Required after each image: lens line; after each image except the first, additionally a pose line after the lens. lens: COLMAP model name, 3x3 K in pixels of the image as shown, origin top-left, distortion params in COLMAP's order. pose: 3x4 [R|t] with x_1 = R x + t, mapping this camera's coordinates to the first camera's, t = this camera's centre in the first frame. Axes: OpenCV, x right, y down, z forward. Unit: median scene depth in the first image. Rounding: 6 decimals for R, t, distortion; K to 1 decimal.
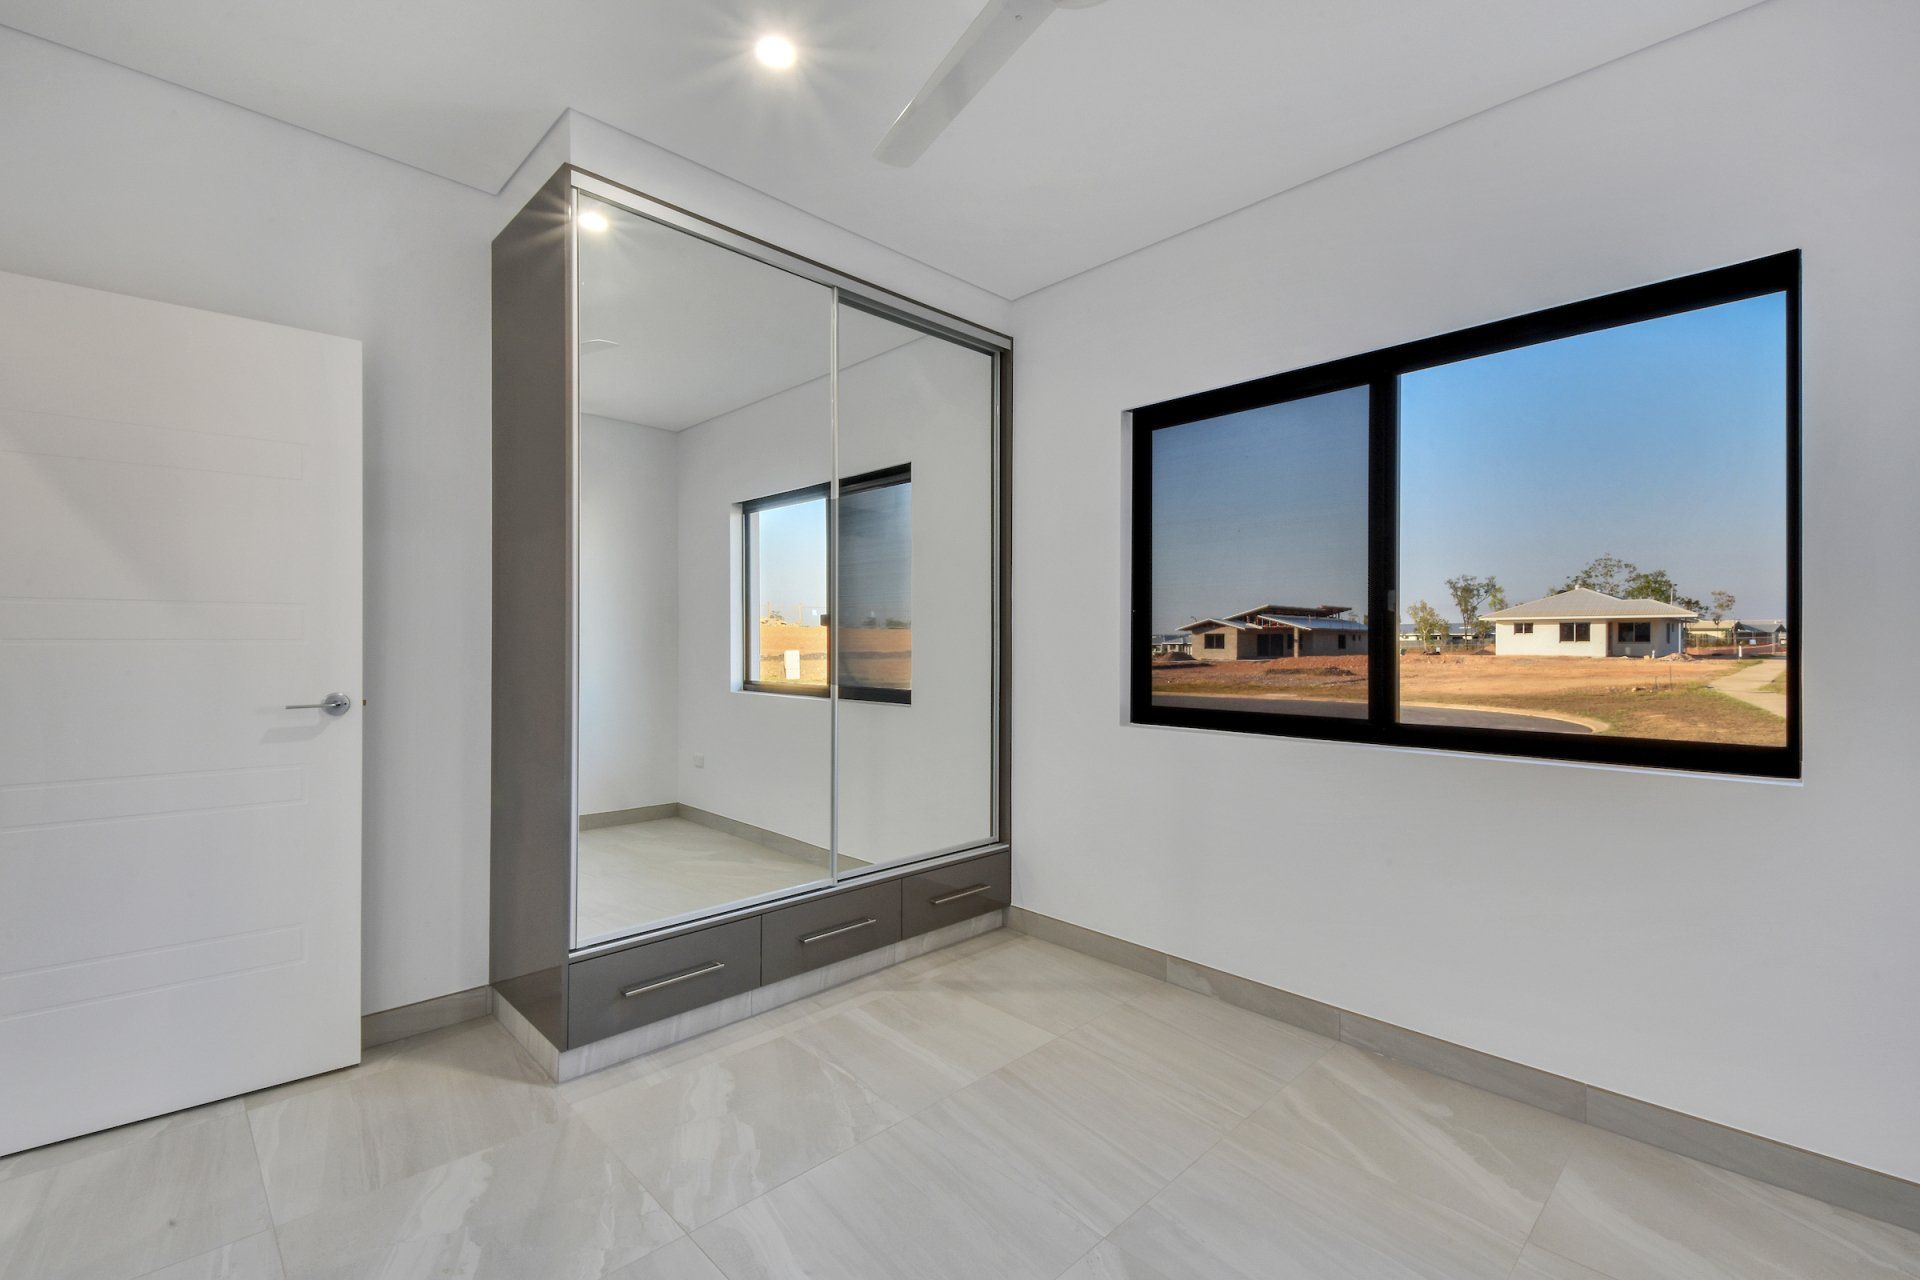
lens RADIAL K [[831.0, 0, 965.7], [0, 831.0, 644.9], [0, 0, 1]] dist [0.027082, -0.015678]
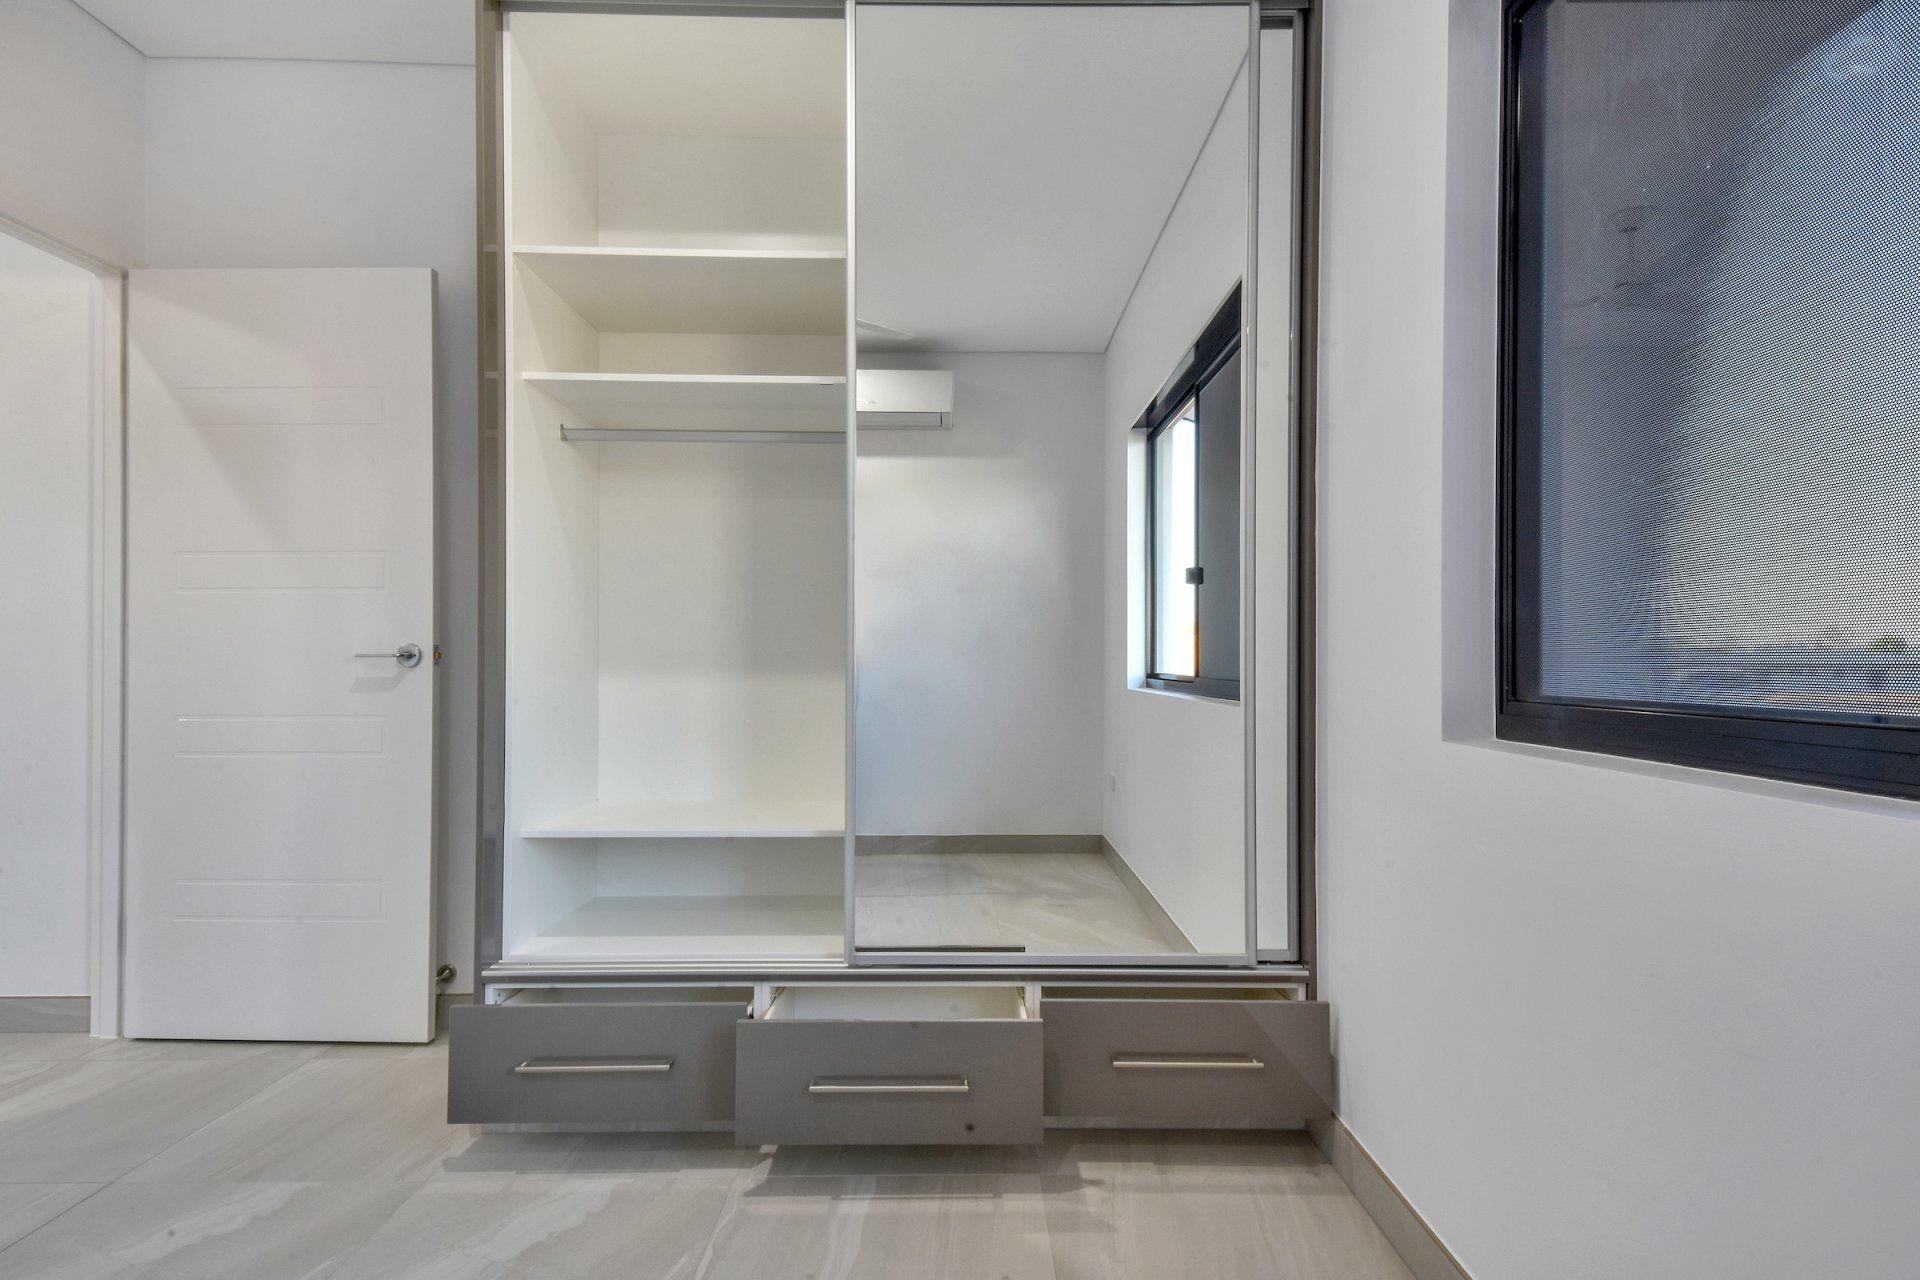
lens RADIAL K [[1006.5, 0, 960.1], [0, 1006.5, 639.2], [0, 0, 1]] dist [0.006030, 0.000674]
pose [[0.722158, -0.011732, -0.691629, 0.328970], [-0.003225, 0.999788, -0.020327, 0.049431], [0.691721, 0.016910, 0.721967, 0.406710]]
